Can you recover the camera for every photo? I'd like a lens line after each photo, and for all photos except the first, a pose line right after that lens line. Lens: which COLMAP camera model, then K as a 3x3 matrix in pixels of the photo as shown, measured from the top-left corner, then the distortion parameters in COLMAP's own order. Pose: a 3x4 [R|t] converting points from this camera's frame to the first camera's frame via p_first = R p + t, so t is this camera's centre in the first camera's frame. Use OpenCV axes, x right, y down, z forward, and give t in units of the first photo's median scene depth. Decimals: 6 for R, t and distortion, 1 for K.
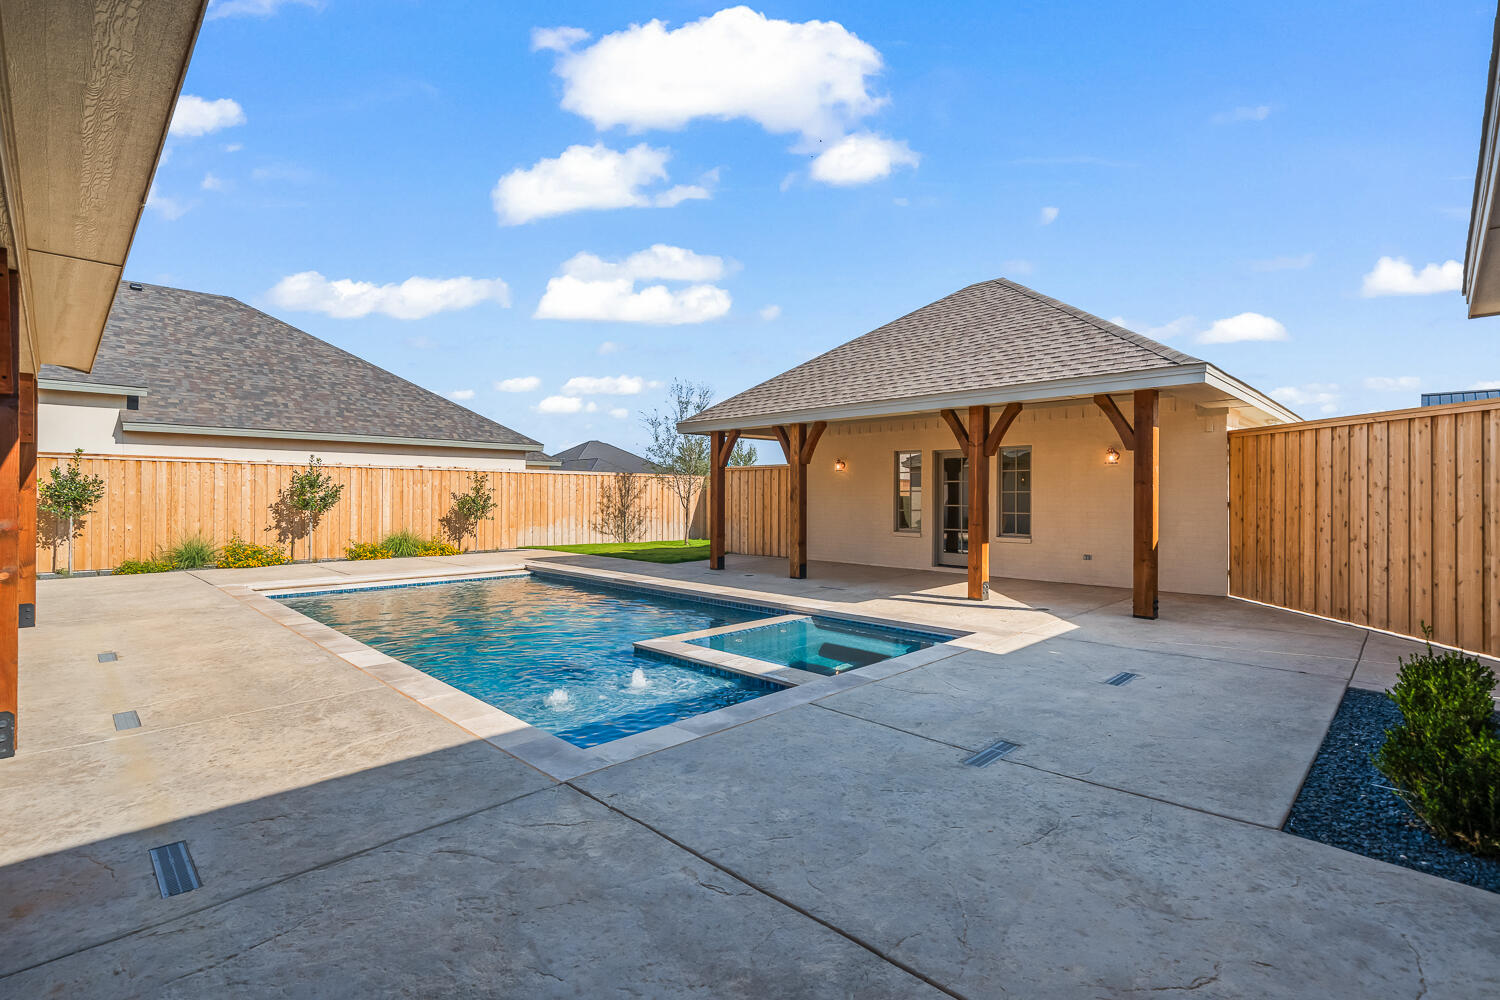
lens RADIAL K [[693.8, 0, 741.3], [0, 693.8, 496.7], [0, 0, 1]] dist [0.001358, 0.000015]
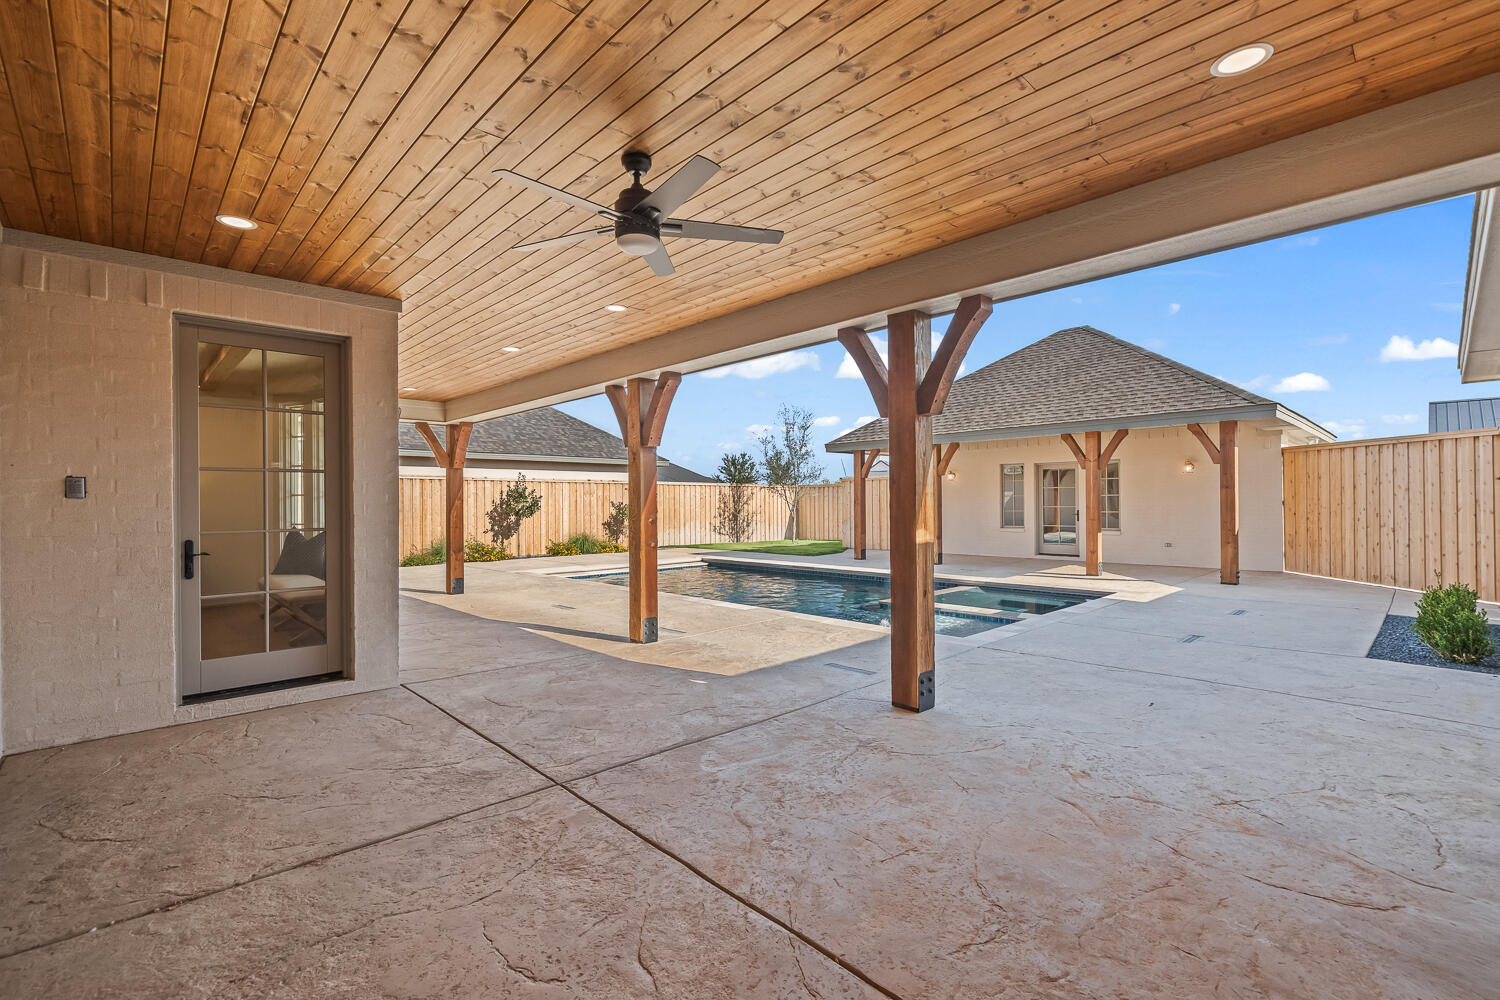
lens RADIAL K [[668.3, 0, 737.8], [0, 668.3, 502.7], [0, 0, 1]] dist [0.001403, -0.000230]
pose [[0.999569, -0.010732, -0.027338, -0.313455], [0.010673, 0.999940, -0.002293, 0.002875], [0.027361, 0.002000, 0.999624, -0.315758]]
